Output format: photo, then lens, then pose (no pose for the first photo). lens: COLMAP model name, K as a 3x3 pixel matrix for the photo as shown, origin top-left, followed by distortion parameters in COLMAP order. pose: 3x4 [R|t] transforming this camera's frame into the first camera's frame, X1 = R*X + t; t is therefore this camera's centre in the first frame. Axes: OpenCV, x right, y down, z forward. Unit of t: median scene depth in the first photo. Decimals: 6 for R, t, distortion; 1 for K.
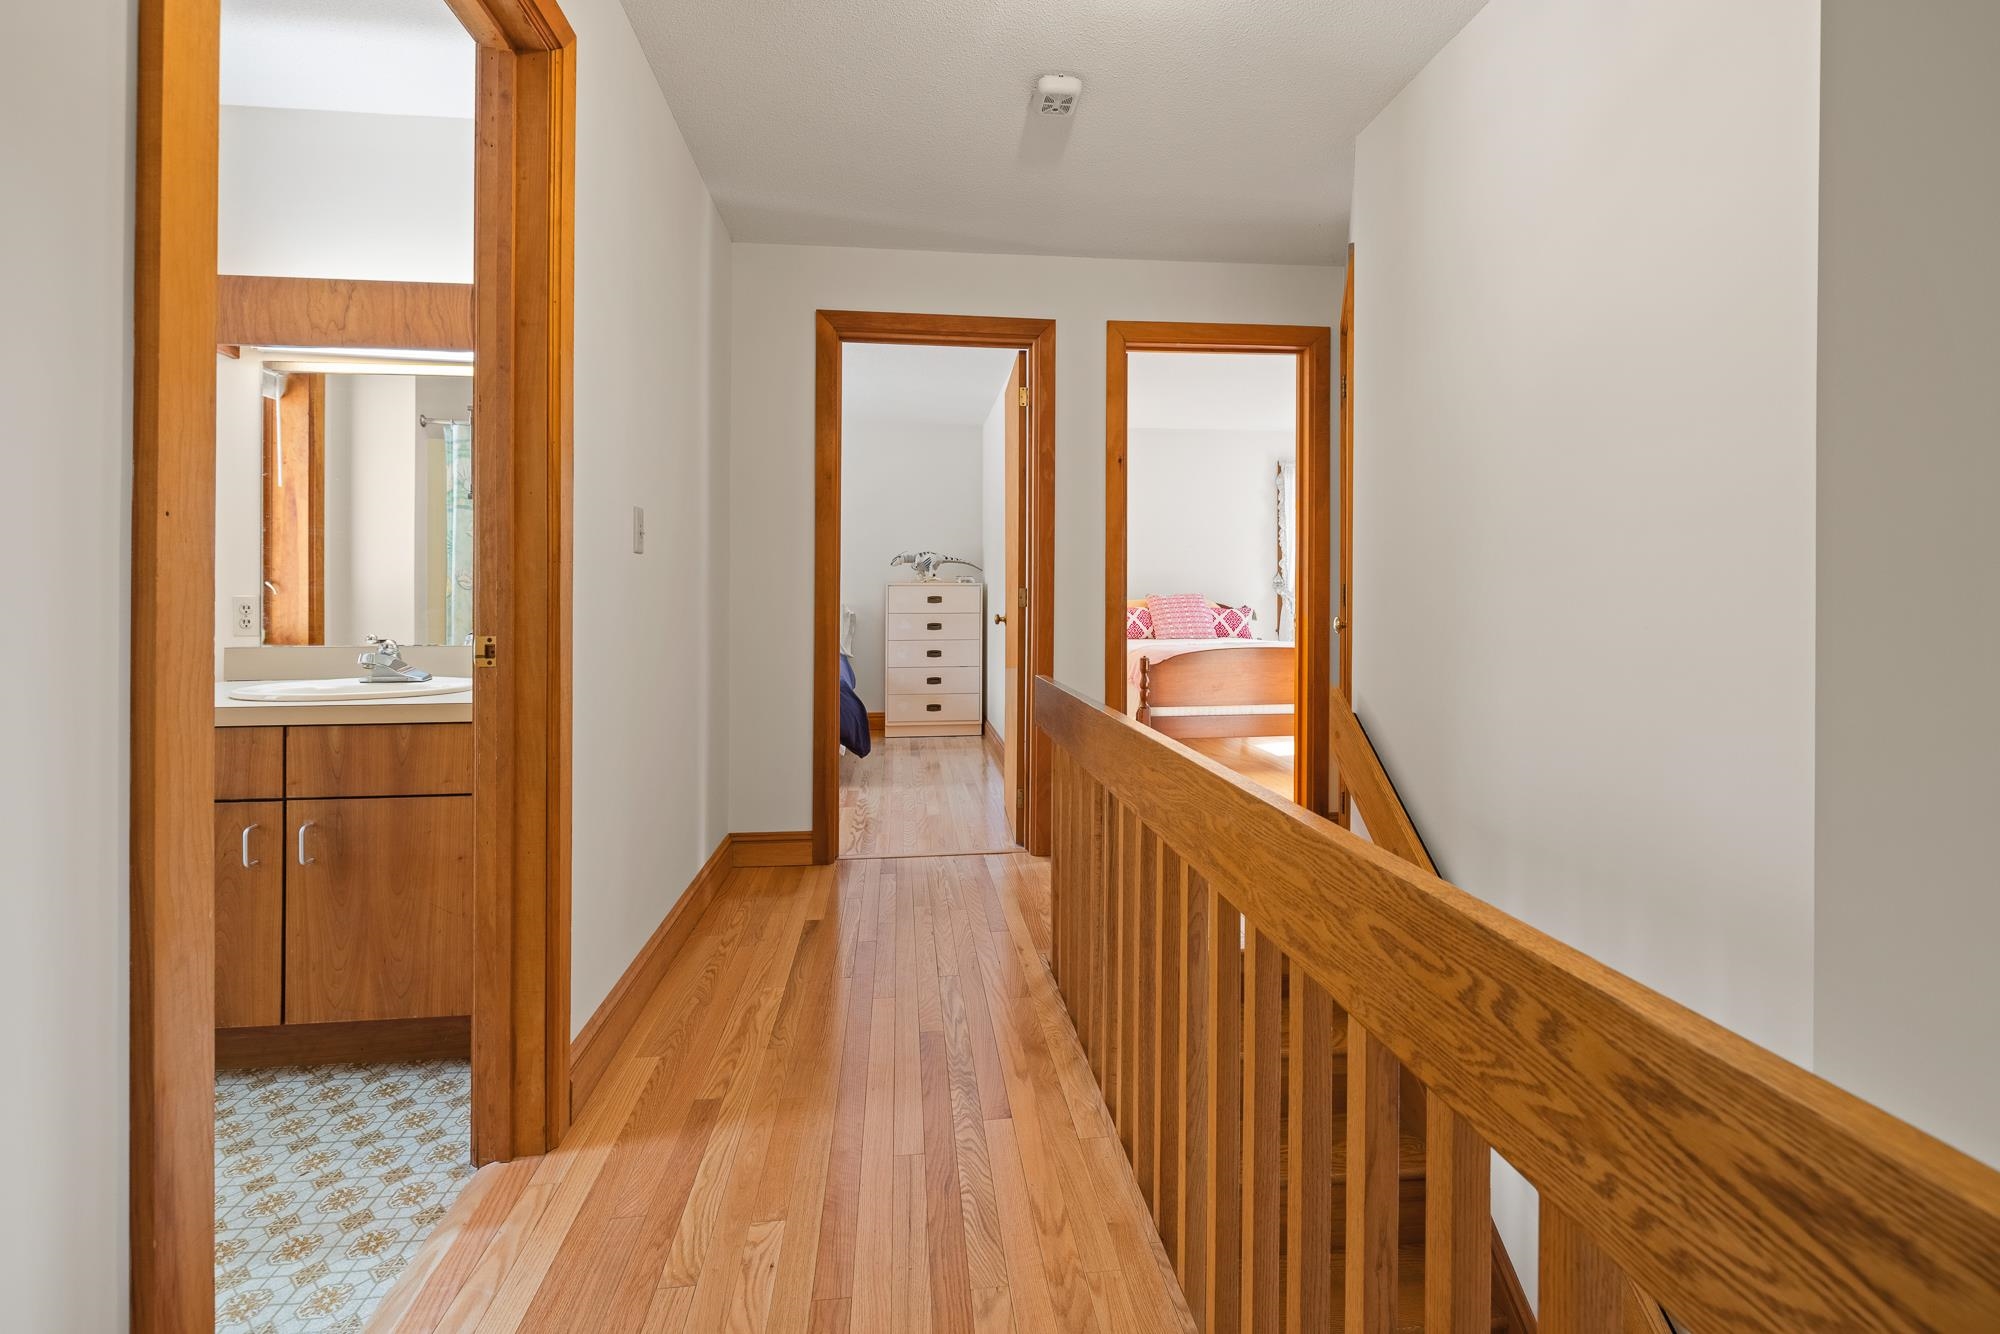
lens RADIAL K [[867.2, 0, 1001.5], [0, 867.2, 599.3], [0, 0, 1]] dist [-0.003722, 0.000084]
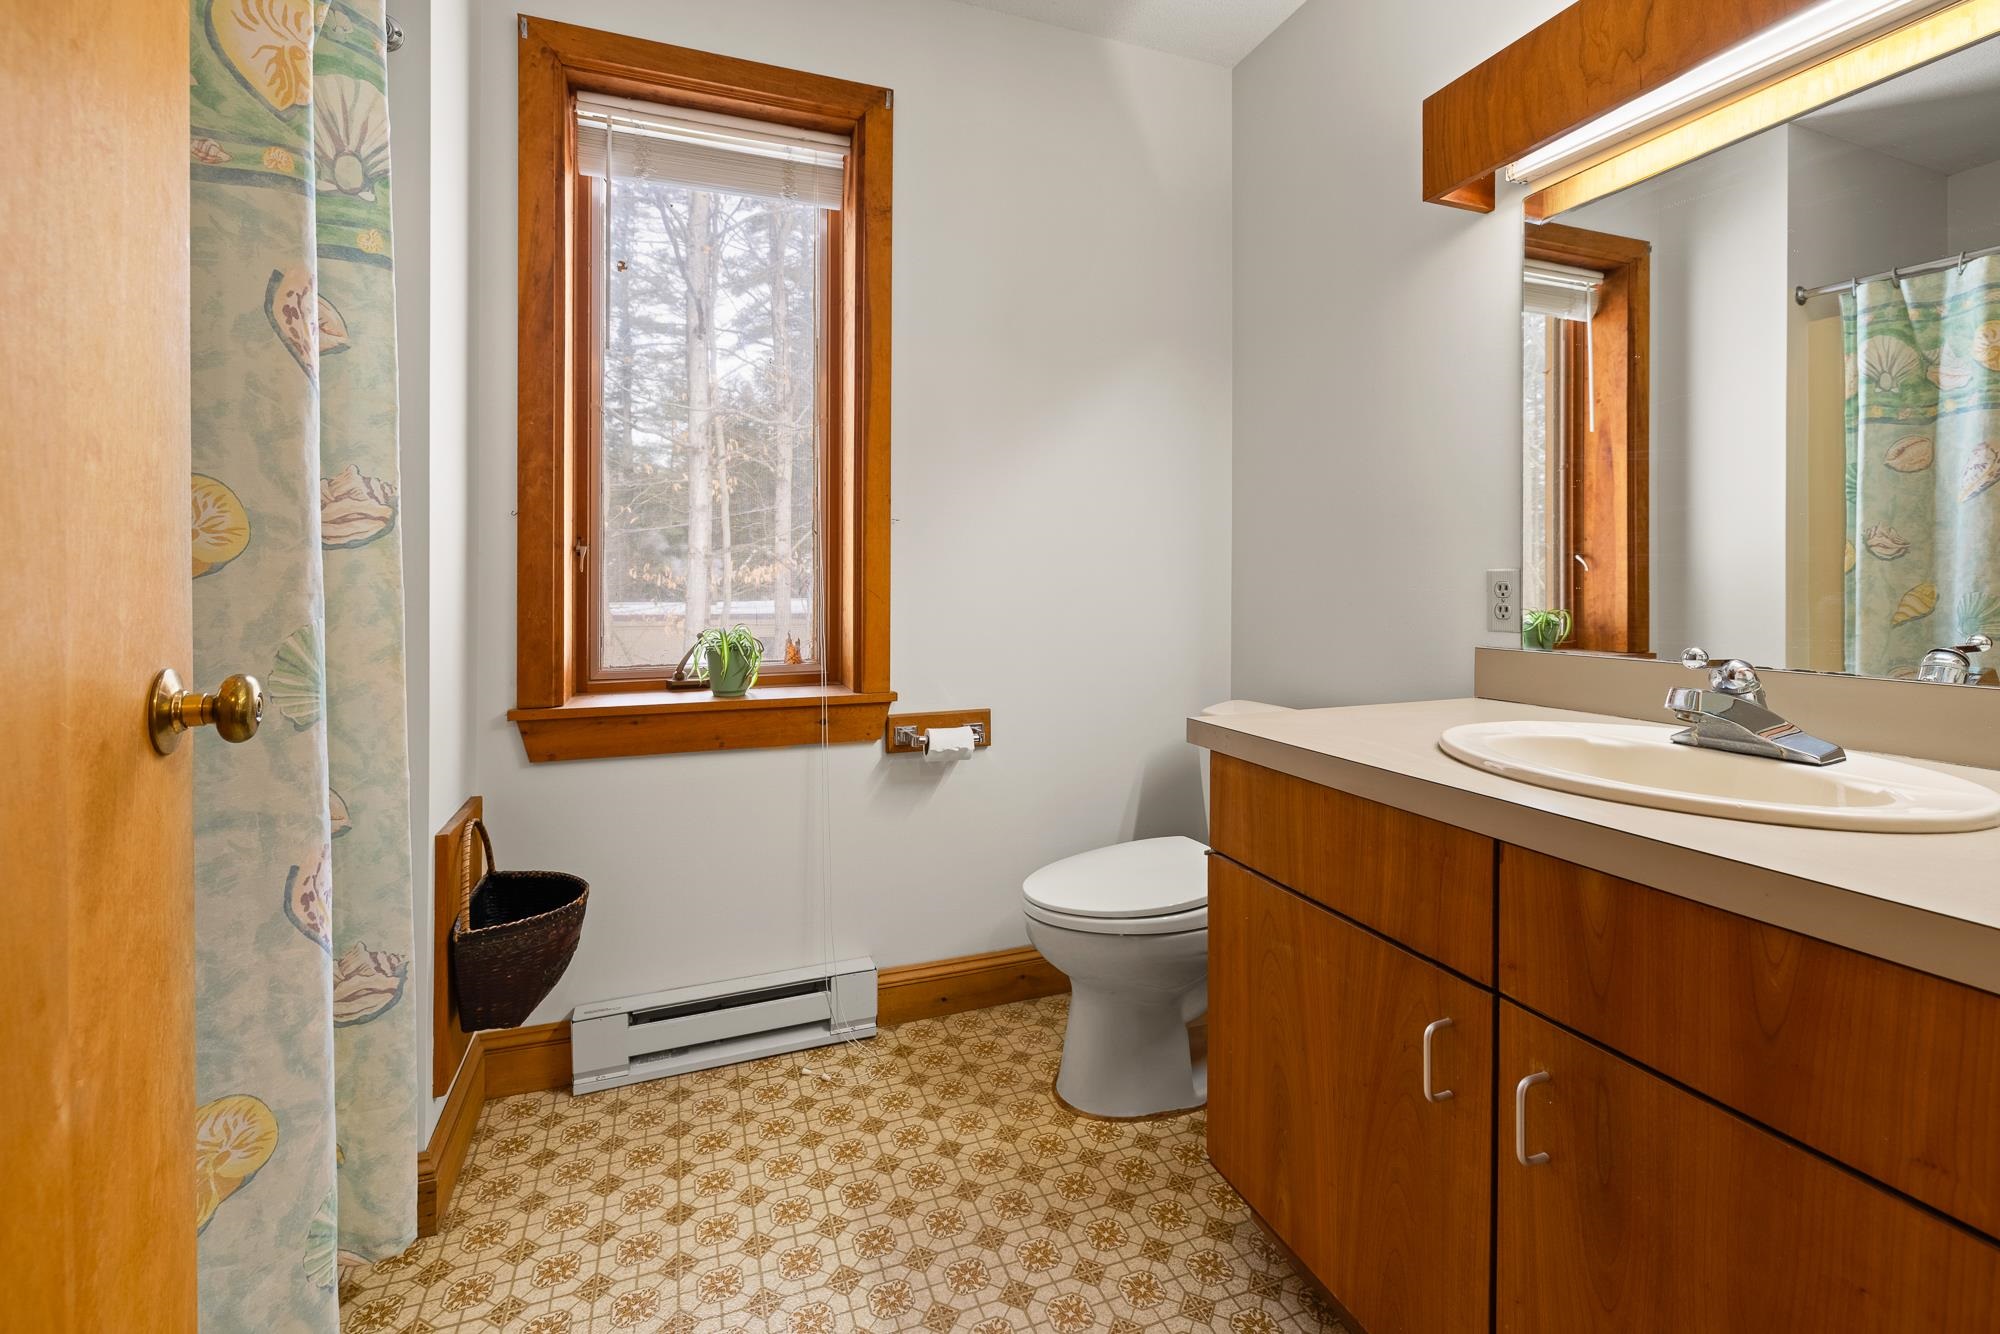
lens RADIAL K [[867.2, 0, 1000.8], [0, 867.2, 580.8], [0, 0, 1]] dist [-0.003722, 0.000084]
pose [[0.240169, 0.000031, -0.970731, -0.347803], [0.000330, 1.000000, 0.000114, 0.004564], [0.970731, -0.000348, 0.240169, 0.499179]]
